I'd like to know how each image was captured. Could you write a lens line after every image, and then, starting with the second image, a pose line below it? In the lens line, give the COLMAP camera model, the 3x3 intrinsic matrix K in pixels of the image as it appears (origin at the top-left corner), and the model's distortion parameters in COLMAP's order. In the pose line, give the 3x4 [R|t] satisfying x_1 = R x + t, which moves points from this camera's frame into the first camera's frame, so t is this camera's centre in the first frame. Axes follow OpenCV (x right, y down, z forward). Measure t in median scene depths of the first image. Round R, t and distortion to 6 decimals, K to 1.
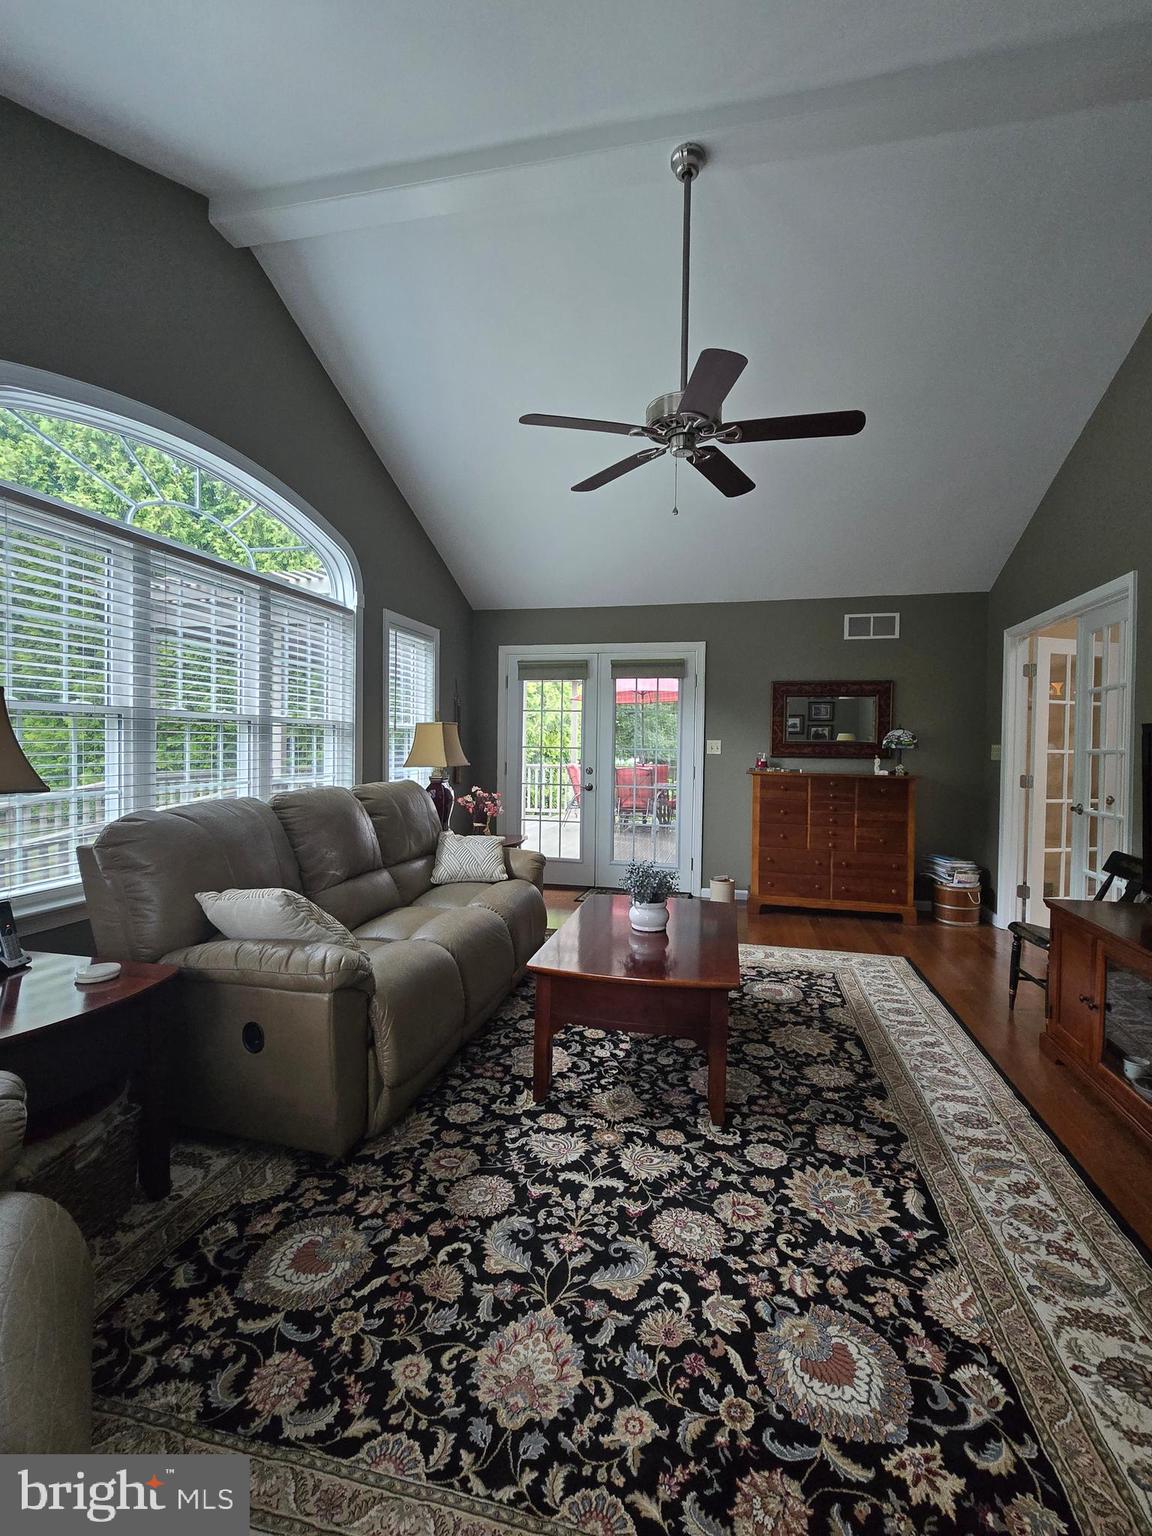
lens RADIAL K [[684.8, 0, 575.3], [0, 684.8, 763.2], [0, 0, 1]] dist [-0.008982, 0.002330]
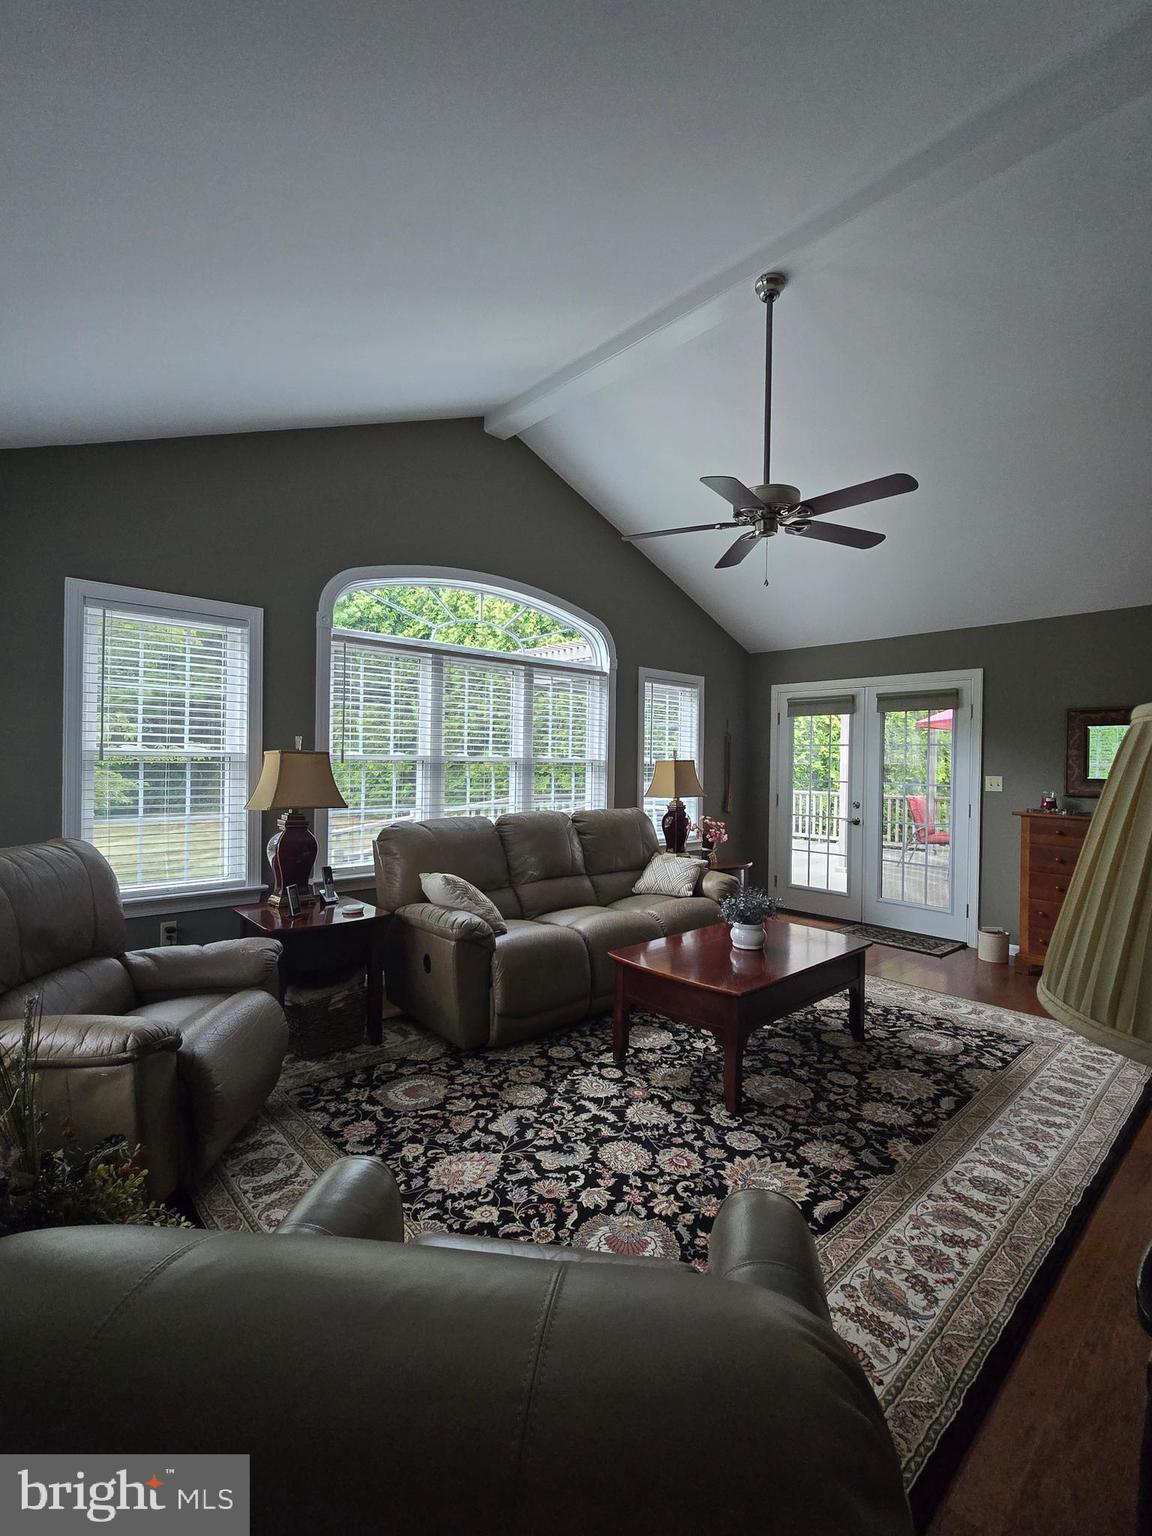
lens RADIAL K [[684.8, 0, 577.0], [0, 684.8, 763.6], [0, 0, 1]] dist [-0.008982, 0.002330]
pose [[0.826255, 0.001800, -0.563293, 0.617347], [-0.021357, 0.999376, -0.028133, -0.031241], [0.562891, 0.035276, 0.825778, -0.137153]]
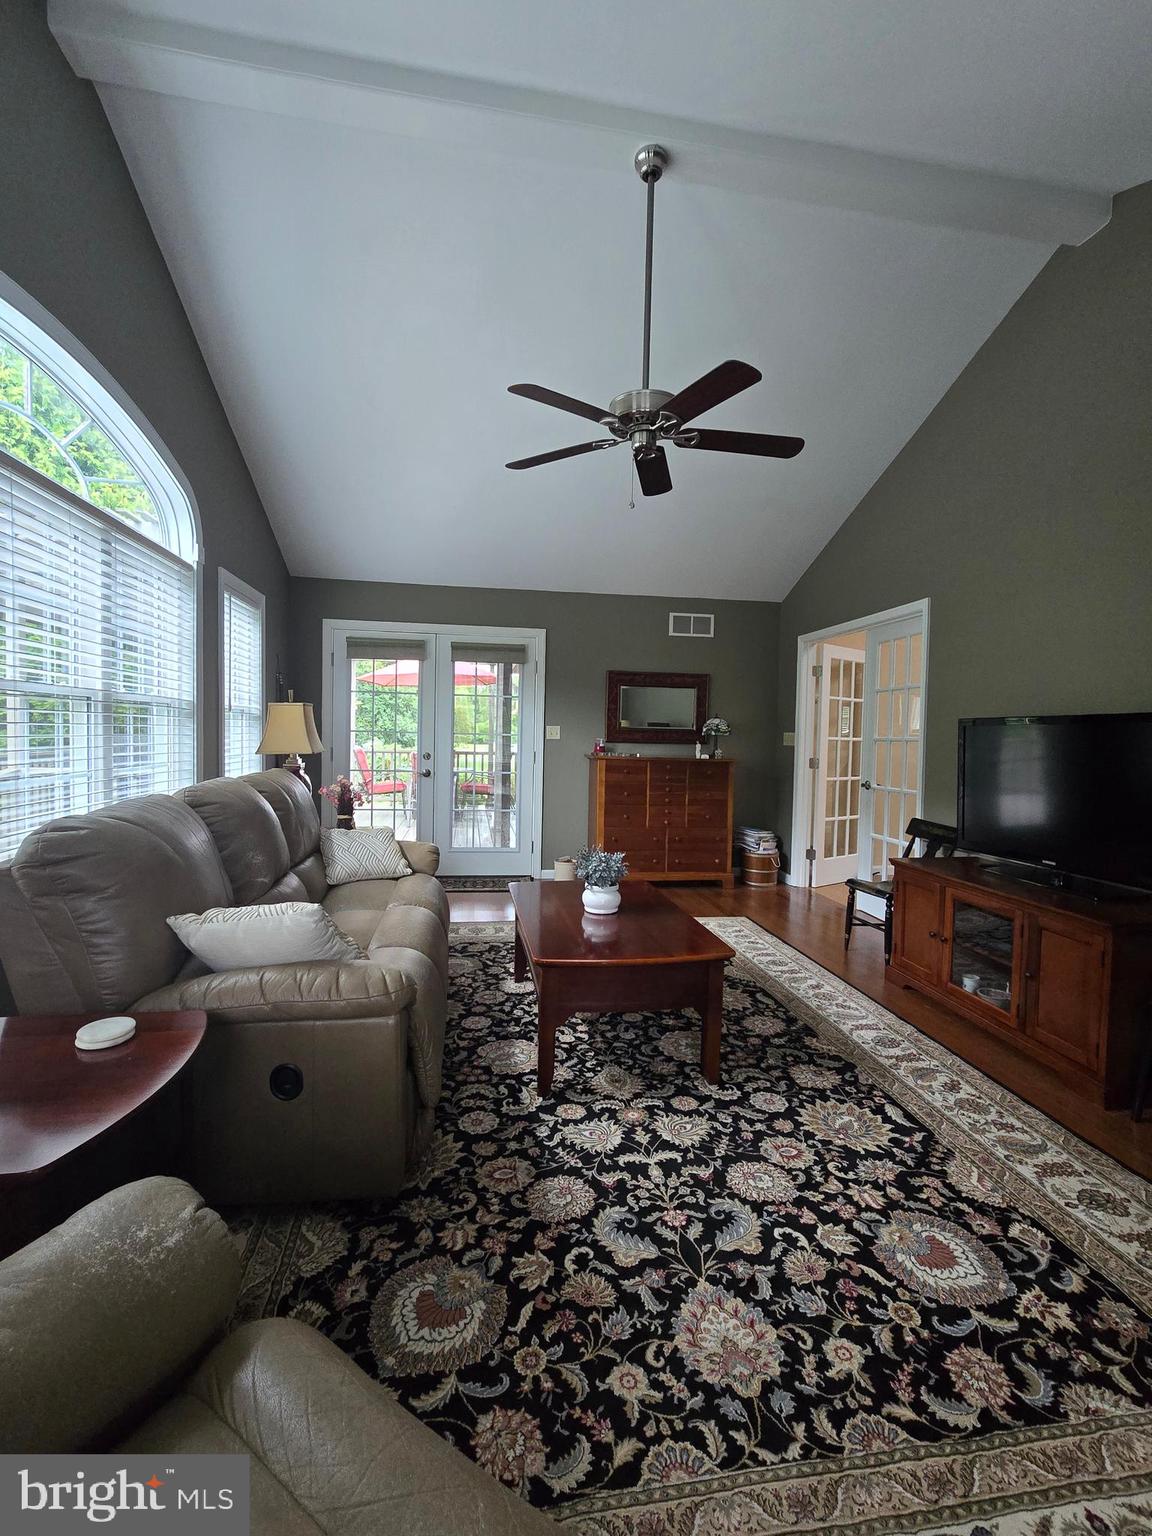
lens RADIAL K [[684.8, 0, 574.9], [0, 684.8, 763.1], [0, 0, 1]] dist [-0.008982, 0.002330]
pose [[0.925090, -0.009669, 0.379625, -0.380145], [0.000367, 0.999698, 0.024569, -0.006637], [-0.379748, -0.022590, 0.924814, 0.085832]]
